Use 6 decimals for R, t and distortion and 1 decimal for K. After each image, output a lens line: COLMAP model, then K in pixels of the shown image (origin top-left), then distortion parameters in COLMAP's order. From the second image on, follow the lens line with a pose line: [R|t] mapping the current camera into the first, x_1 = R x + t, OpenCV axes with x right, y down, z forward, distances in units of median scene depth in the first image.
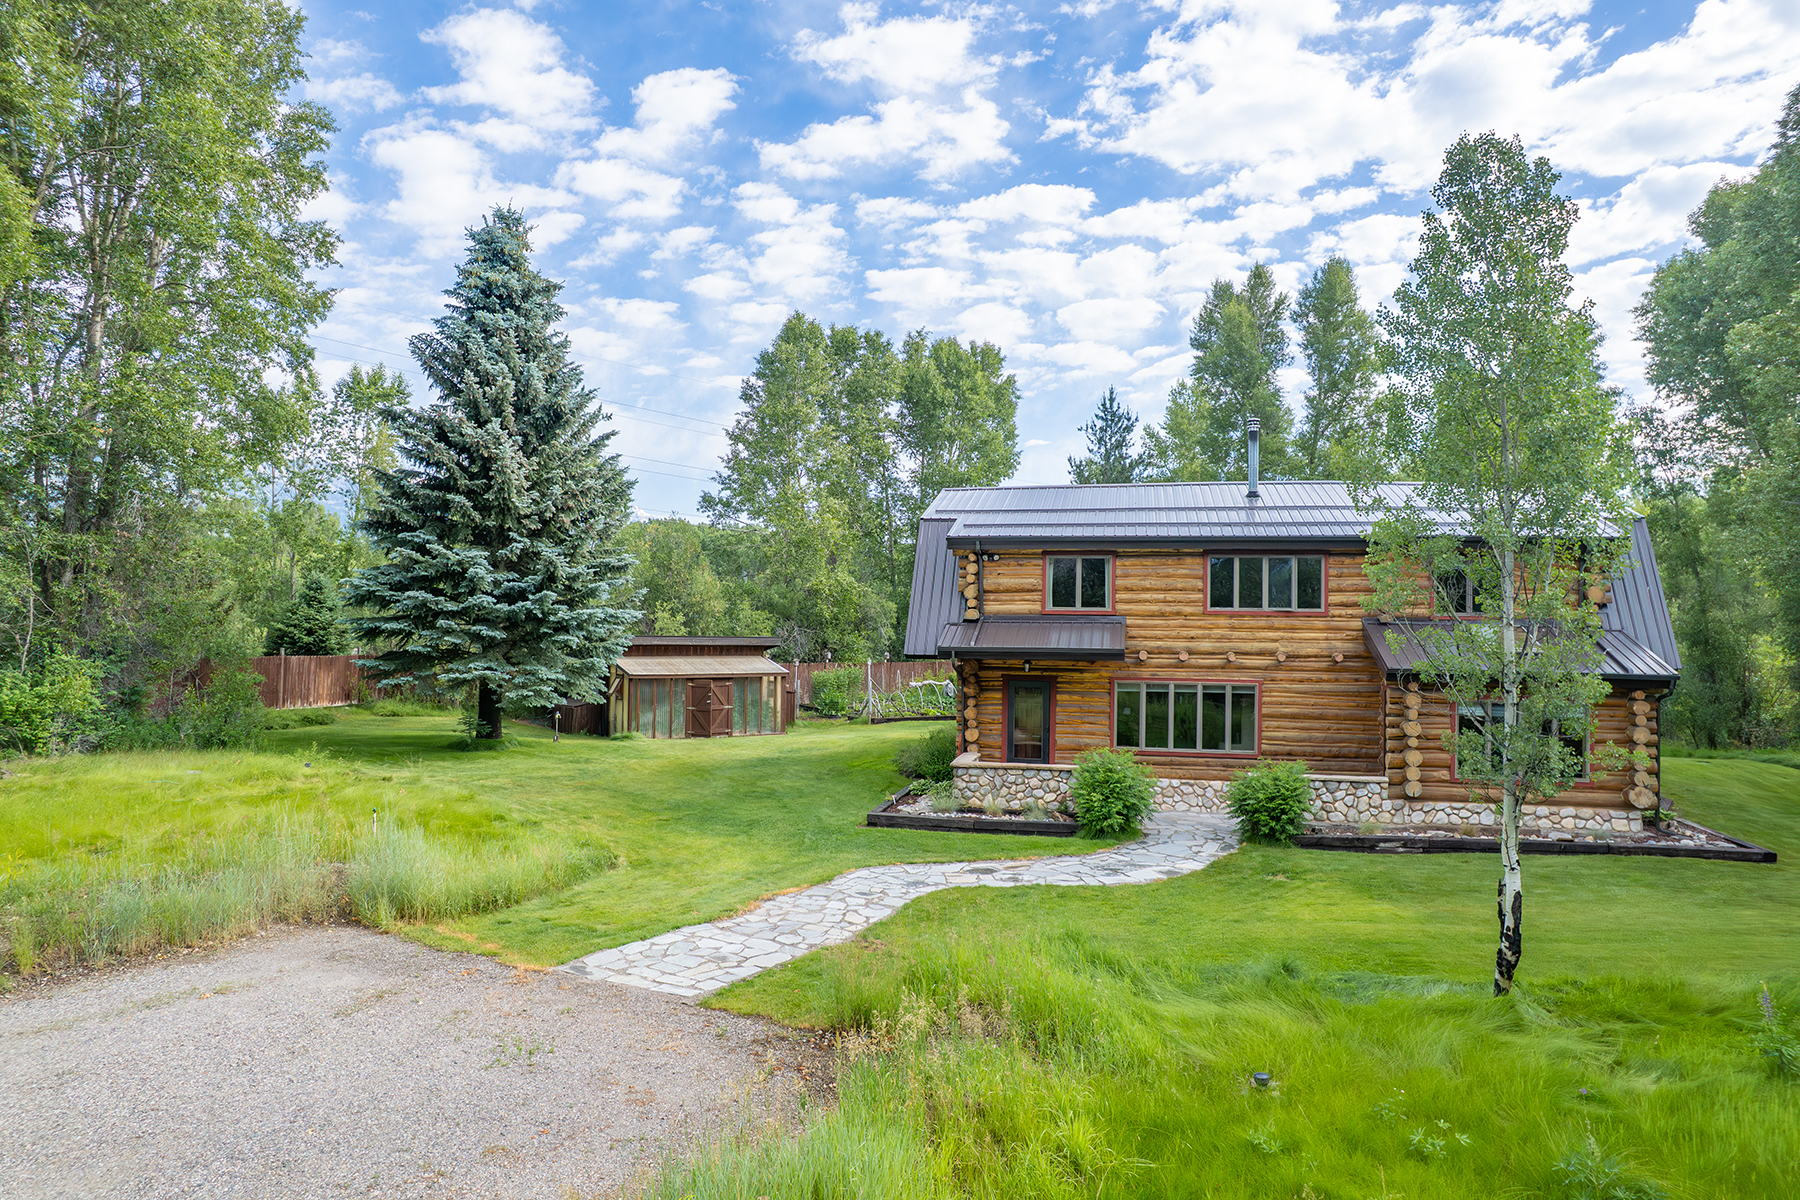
lens RADIAL K [[1184.5, 0, 900.0], [0, 1184.5, 600.0], [0, 0, 1]] dist [-0.064377, 0.045917]
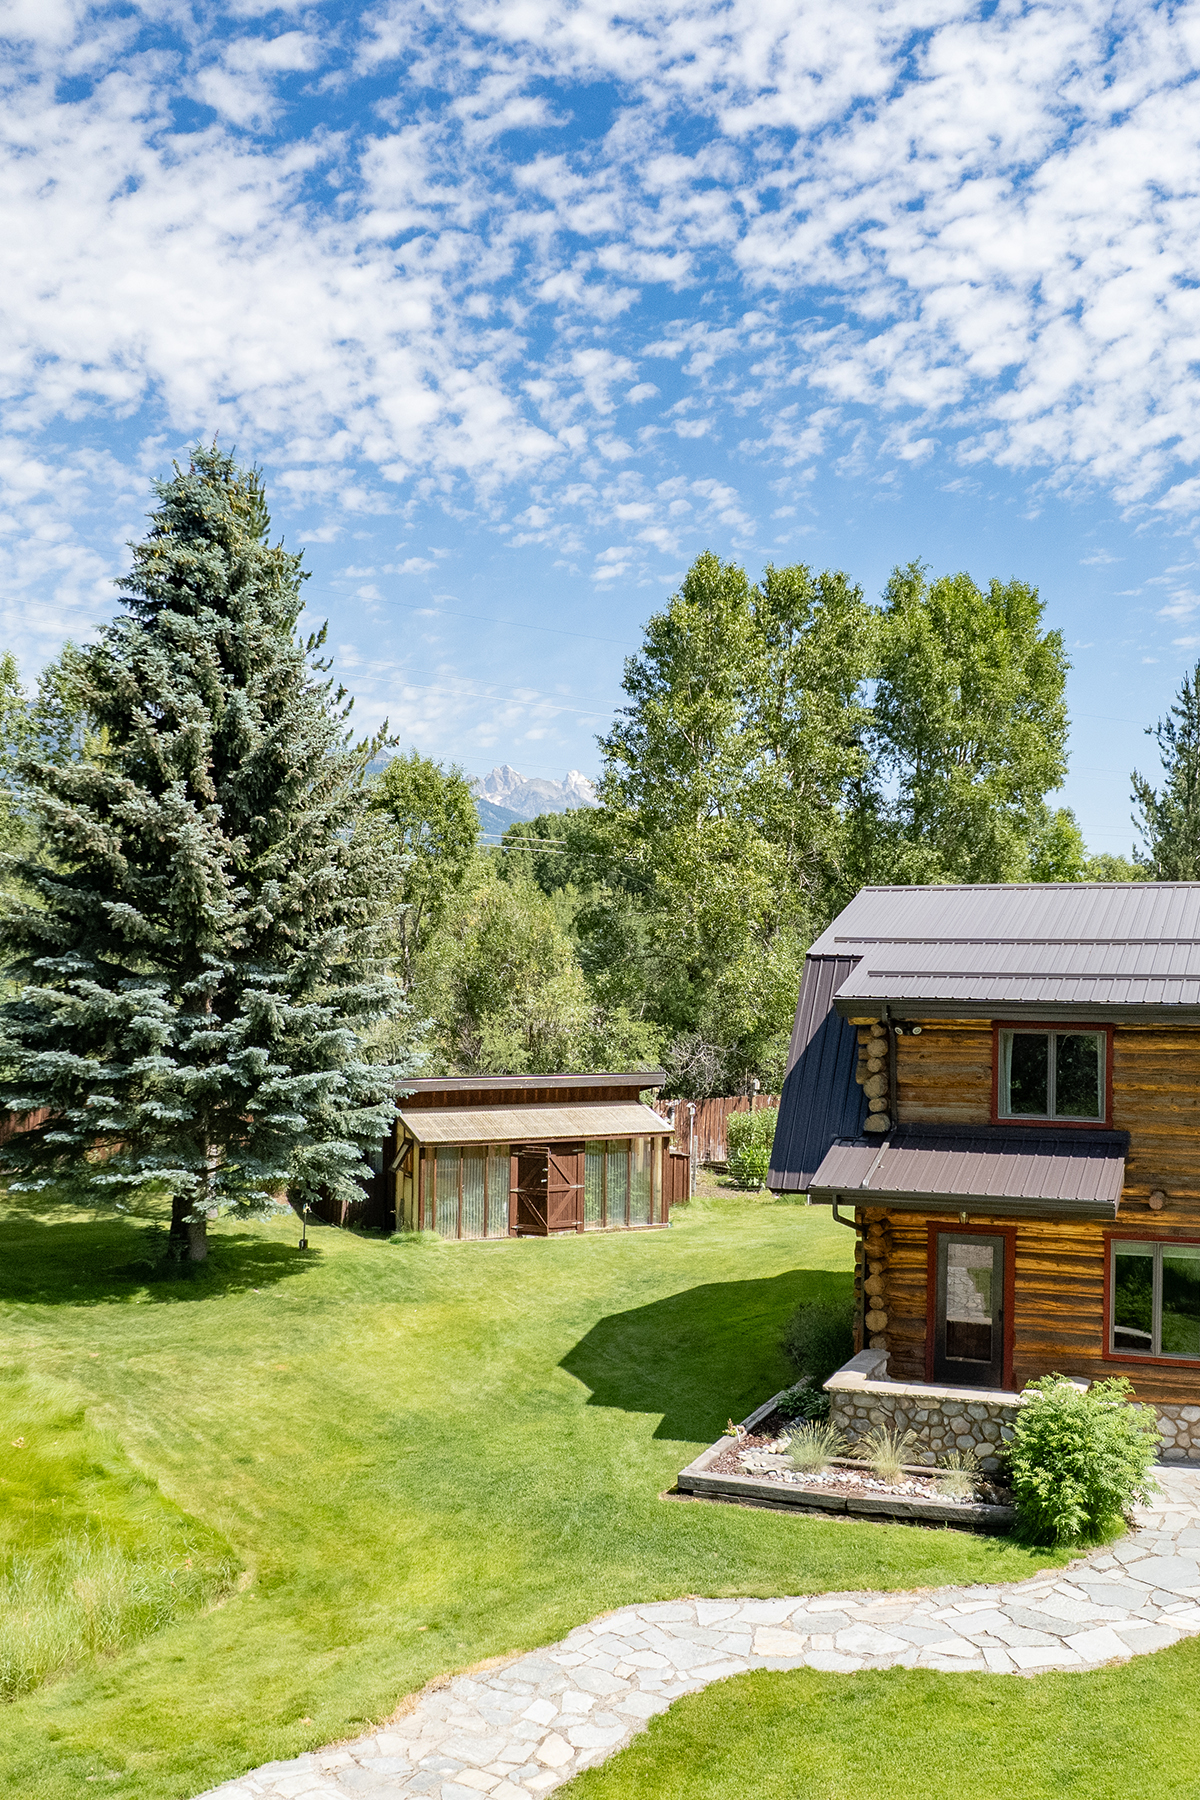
lens RADIAL K [[1767.6, 0, 741.6], [0, 1767.6, 898.3], [0, 0, 1]] dist [-0.046108, -0.002090]
pose [[0.992013, -0.003776, -0.126080, 0.093201], [0.003233, 0.999985, -0.004510, -0.087682], [0.126095, 0.004067, 0.992010, 0.072644]]
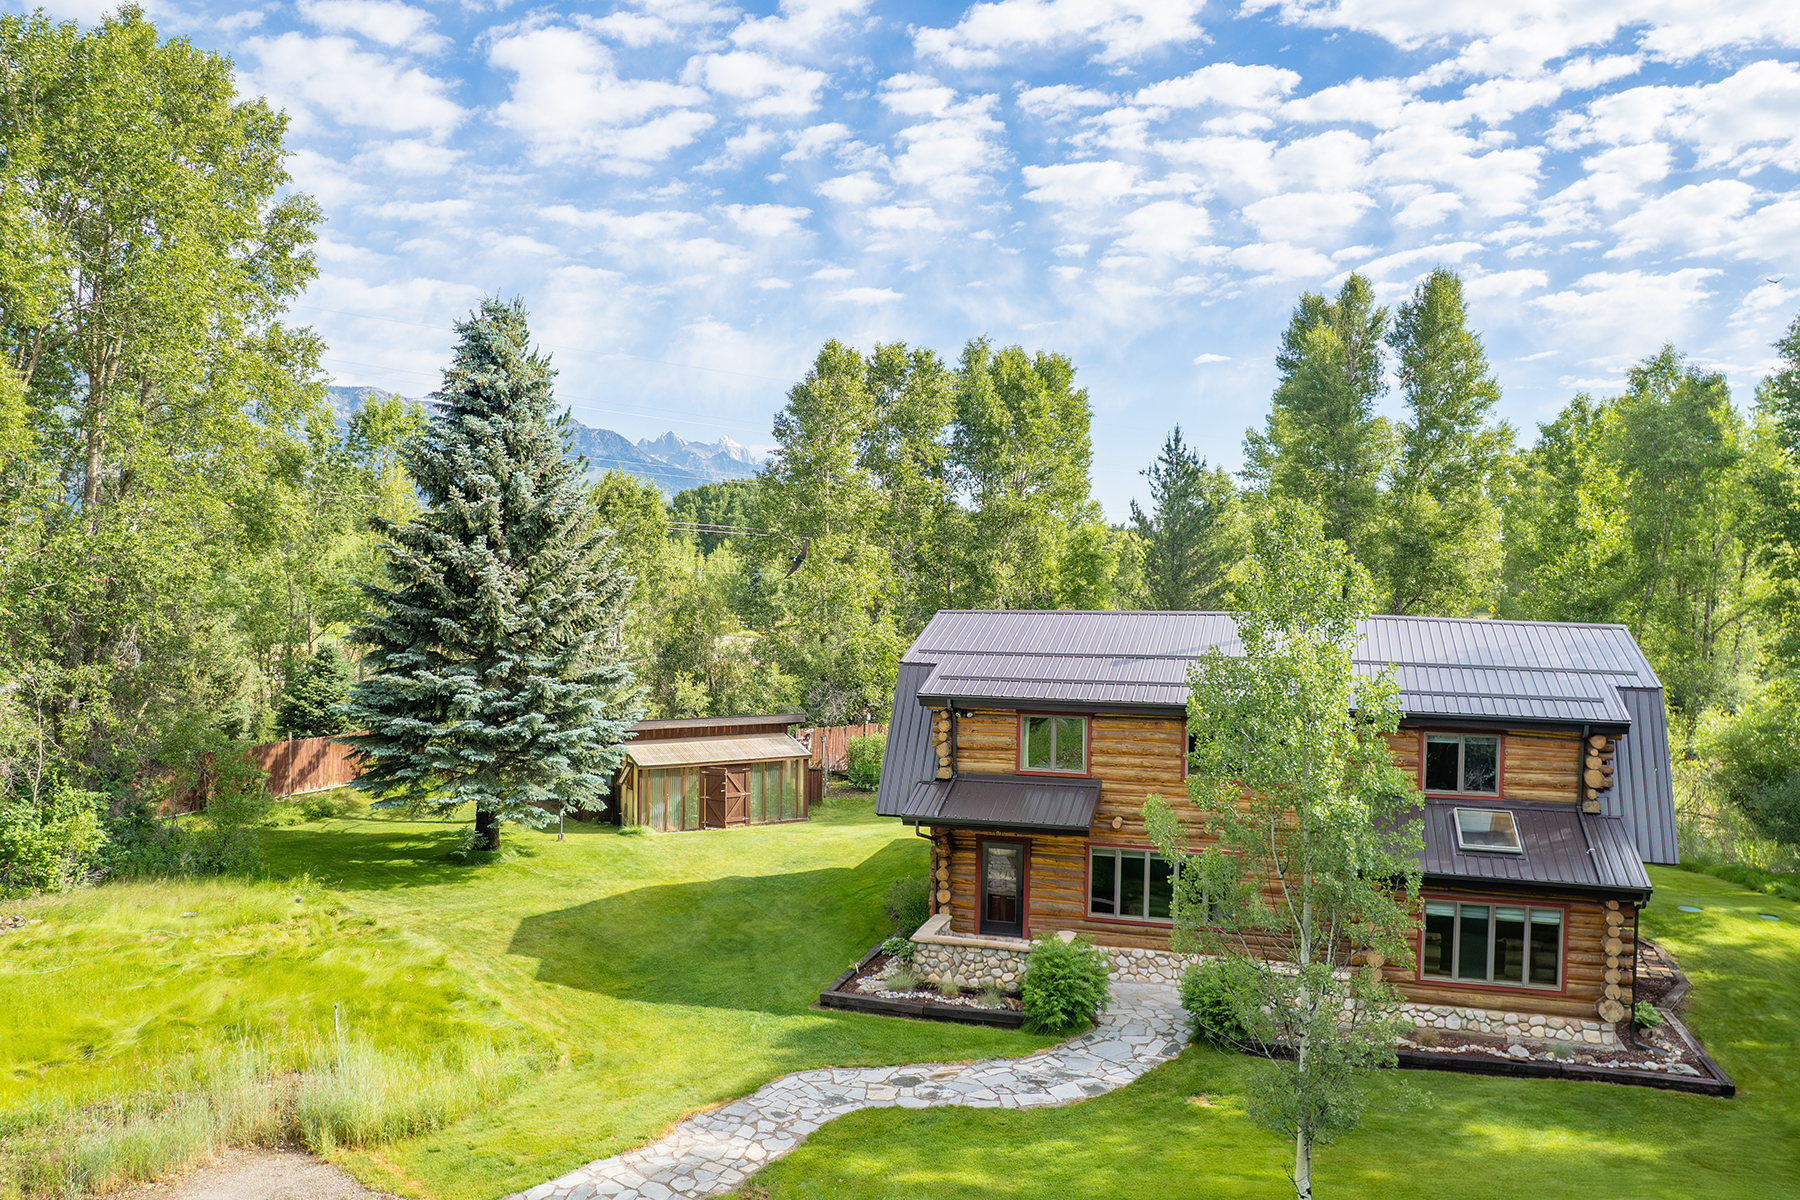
lens RADIAL K [[1378.0, 0, 900.0], [0, 1378.0, 600.0], [0, 0, 1]] dist [-0.050209, 0.003229]
pose [[0.995499, 0.001696, -0.094760, 0.114504], [0.002331, 0.999099, 0.042371, -0.154854], [0.094747, -0.042401, 0.994598, -0.106118]]
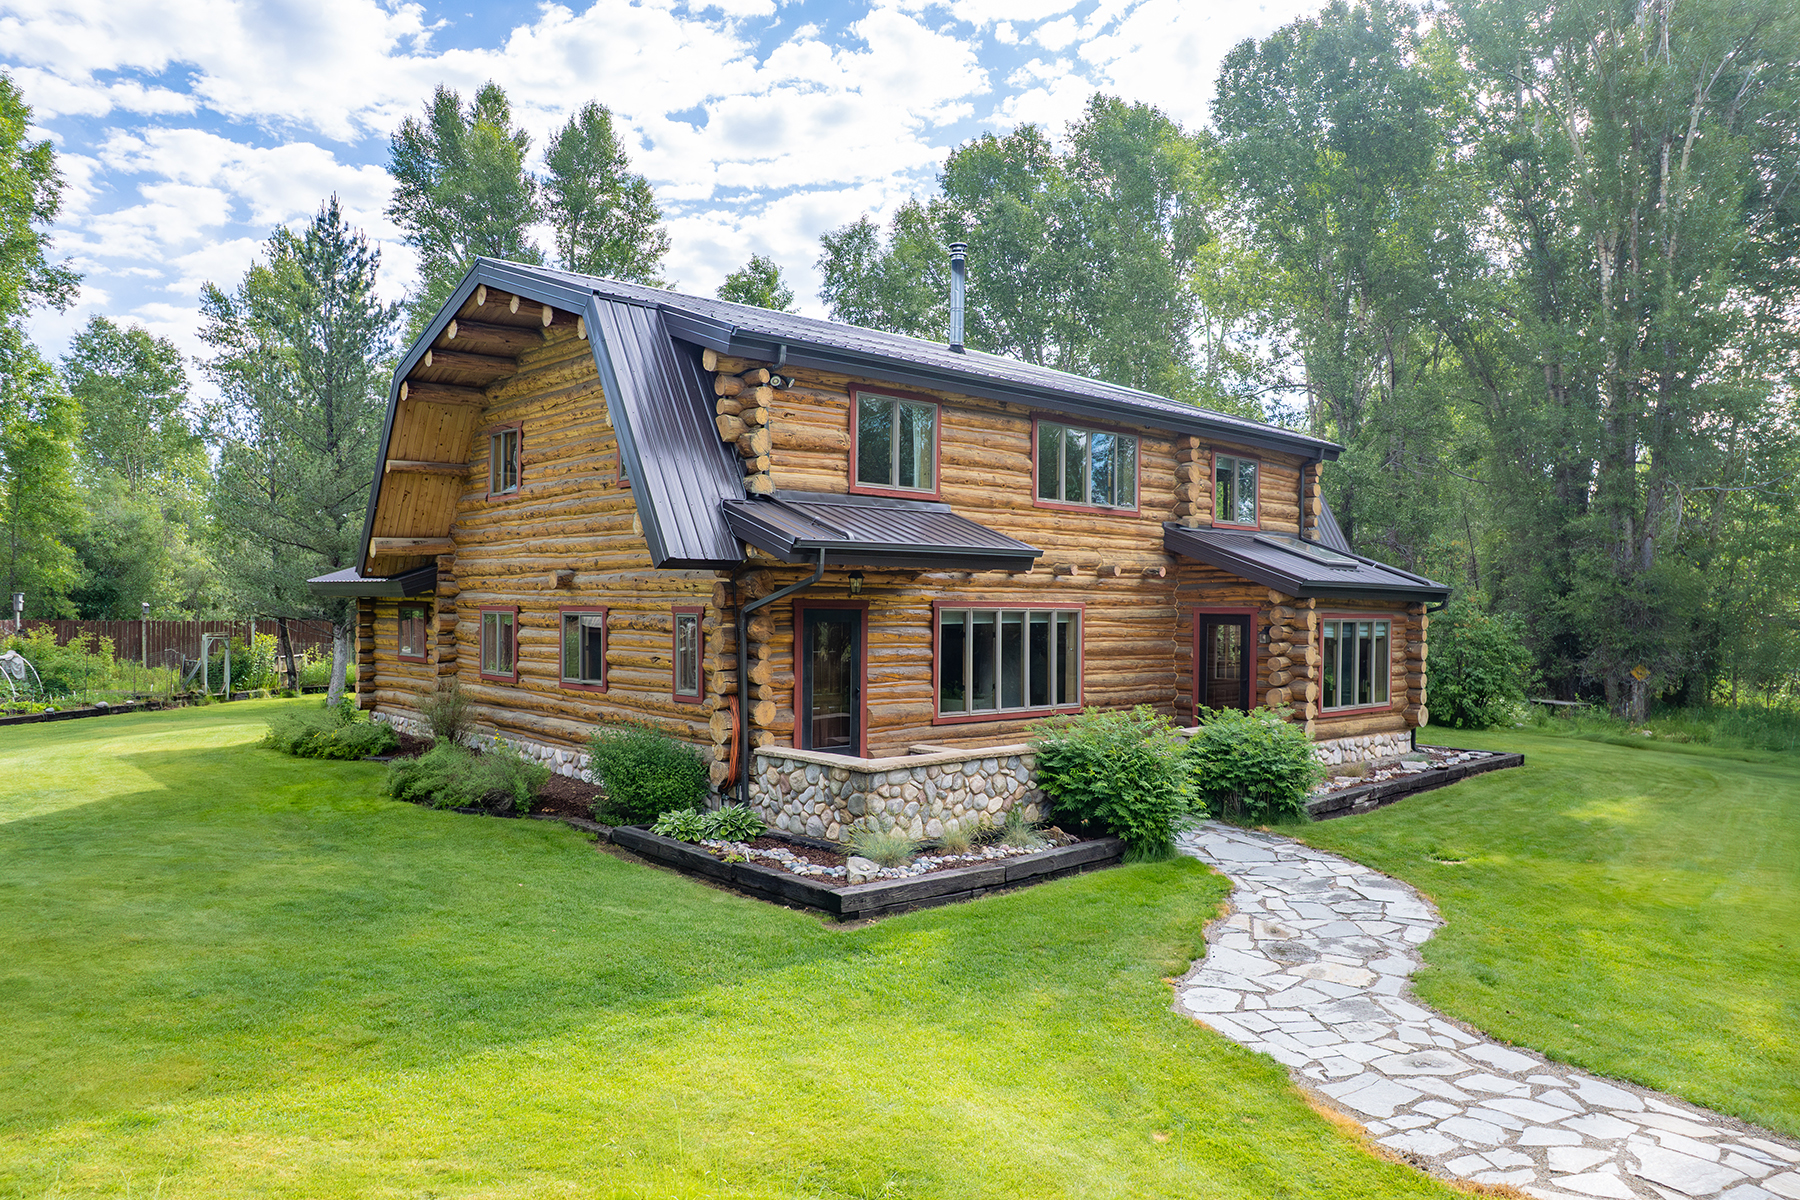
lens RADIAL K [[1229.4, 0, 946.0], [0, 1229.4, 644.7], [0, 0, 1]] dist [-0.050881, 0.037116]
pose [[0.571400, -0.035661, 0.819897, -0.296662], [-0.018593, 0.998236, 0.056376, 0.043951], [-0.820461, -0.047457, 0.569729, 0.537947]]
